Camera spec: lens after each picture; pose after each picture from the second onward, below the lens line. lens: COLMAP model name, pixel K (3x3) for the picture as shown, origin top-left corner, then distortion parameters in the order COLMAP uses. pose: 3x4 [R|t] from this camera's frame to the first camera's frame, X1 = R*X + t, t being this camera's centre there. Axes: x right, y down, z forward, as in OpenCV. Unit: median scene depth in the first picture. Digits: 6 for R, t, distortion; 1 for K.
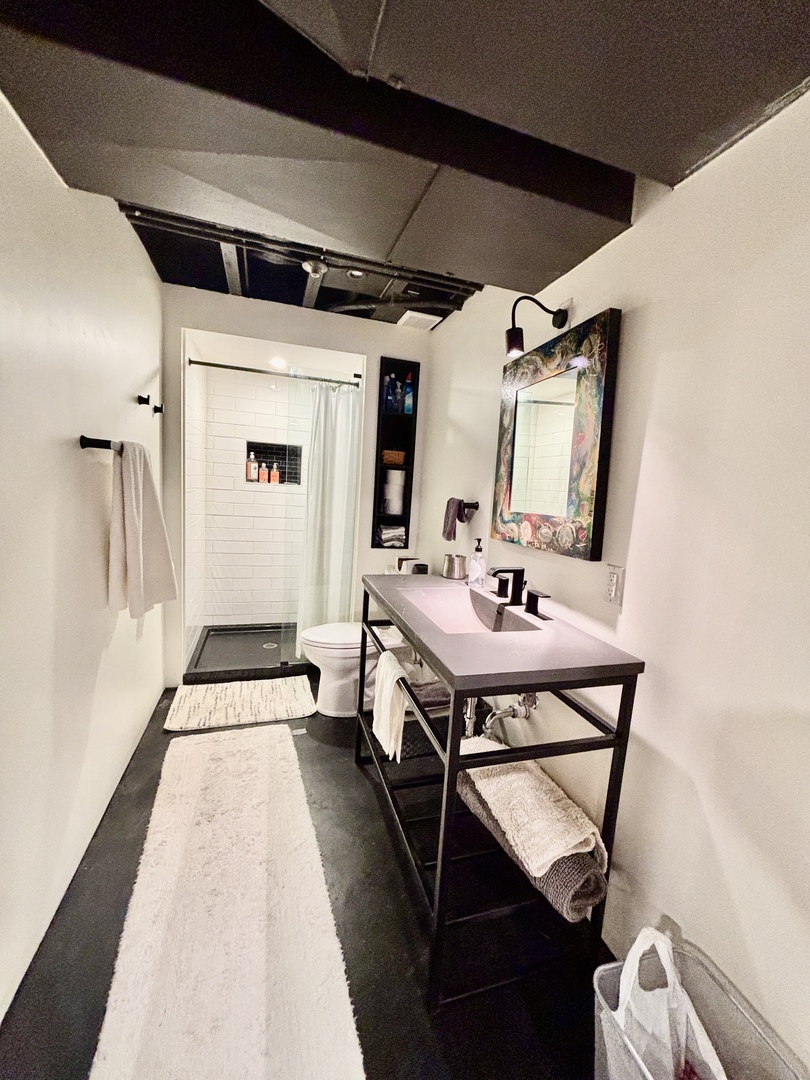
lens RADIAL K [[434.1, 0, 401.0], [0, 434.1, 538.0], [0, 0, 1]] dist [-0.000633, 0.002116]
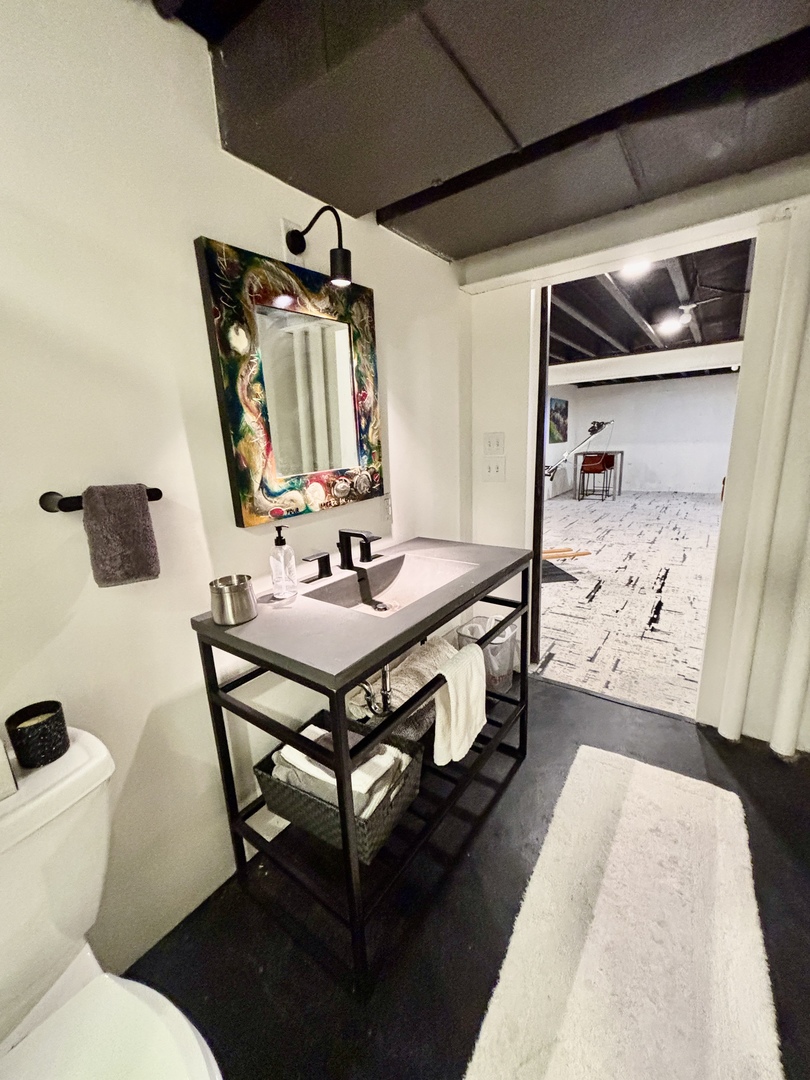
lens RADIAL K [[434.1, 0, 404.7], [0, 434.1, 541.7], [0, 0, 1]] dist [-0.000633, 0.002116]
pose [[-0.584531, -0.223008, 0.780122, -0.559351], [0.104483, 0.932792, 0.344938, -0.224588], [-0.804616, 0.283137, -0.521946, 1.436756]]
